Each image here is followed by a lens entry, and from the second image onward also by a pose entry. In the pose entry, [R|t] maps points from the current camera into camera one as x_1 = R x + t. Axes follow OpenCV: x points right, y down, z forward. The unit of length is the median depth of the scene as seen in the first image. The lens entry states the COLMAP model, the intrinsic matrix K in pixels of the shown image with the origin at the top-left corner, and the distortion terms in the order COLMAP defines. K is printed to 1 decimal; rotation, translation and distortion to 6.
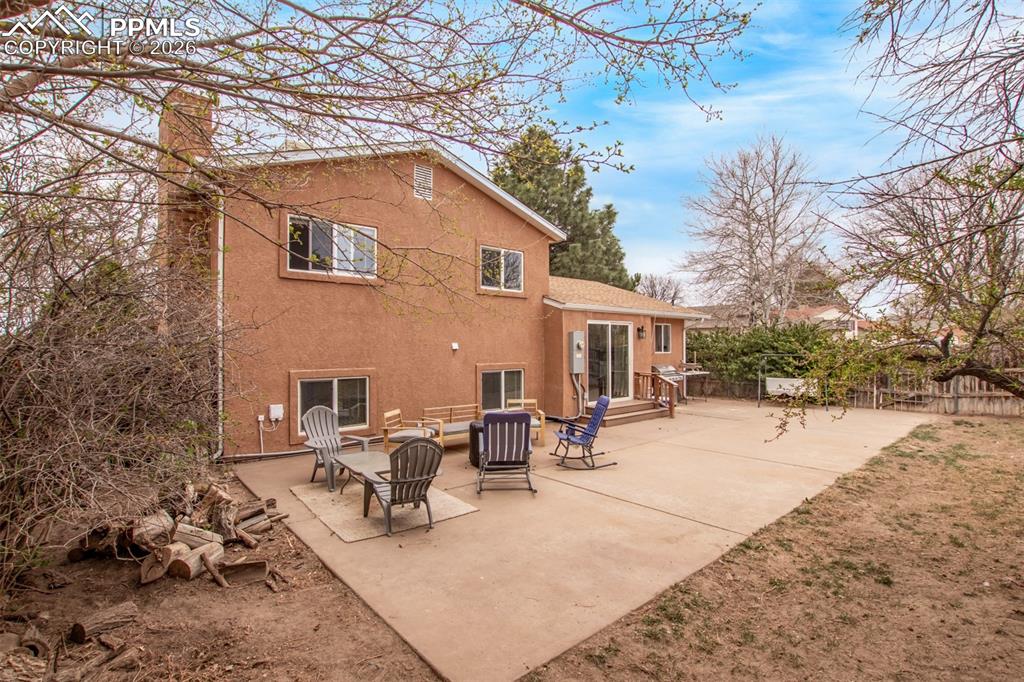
lens RADIAL K [[483.6, 0, 506.7], [0, 483.6, 345.1], [0, 0, 1]] dist [-0.035287, 0.000061]
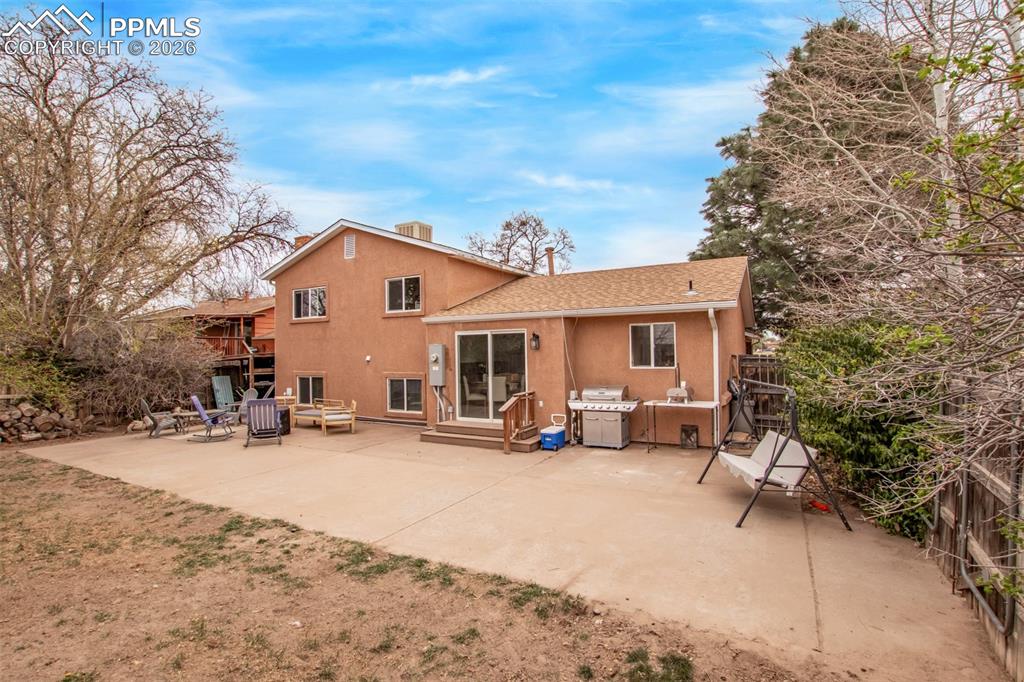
lens RADIAL K [[483.6, 0, 506.7], [0, 483.6, 345.1], [0, 0, 1]] dist [-0.035287, 0.000061]
pose [[0.343895, -0.011702, -0.938935, 1.226656], [0.014836, 0.999865, -0.007027, -0.018454], [0.938891, -0.011514, 0.344023, 0.845753]]
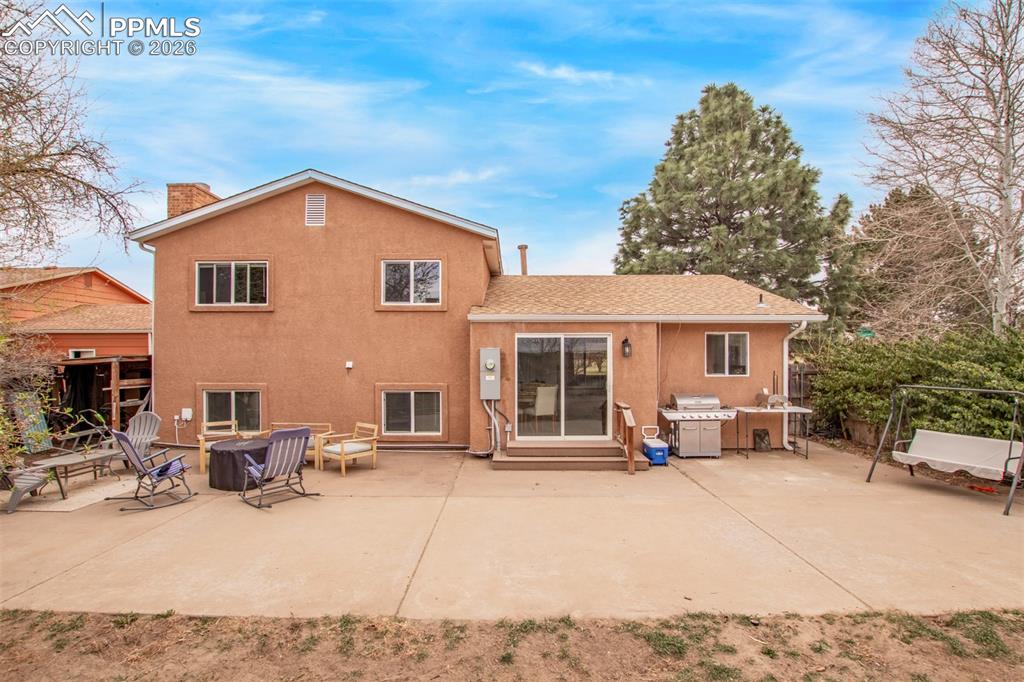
lens RADIAL K [[480.5, 0, 507.8], [0, 480.5, 358.5], [0, 0, 1]] dist [-0.028083, 0.000864]
pose [[0.753376, 0.005466, -0.657567, 0.752298], [-0.002102, 0.999980, 0.005903, -0.016427], [0.657587, -0.003065, 0.753373, 0.436233]]
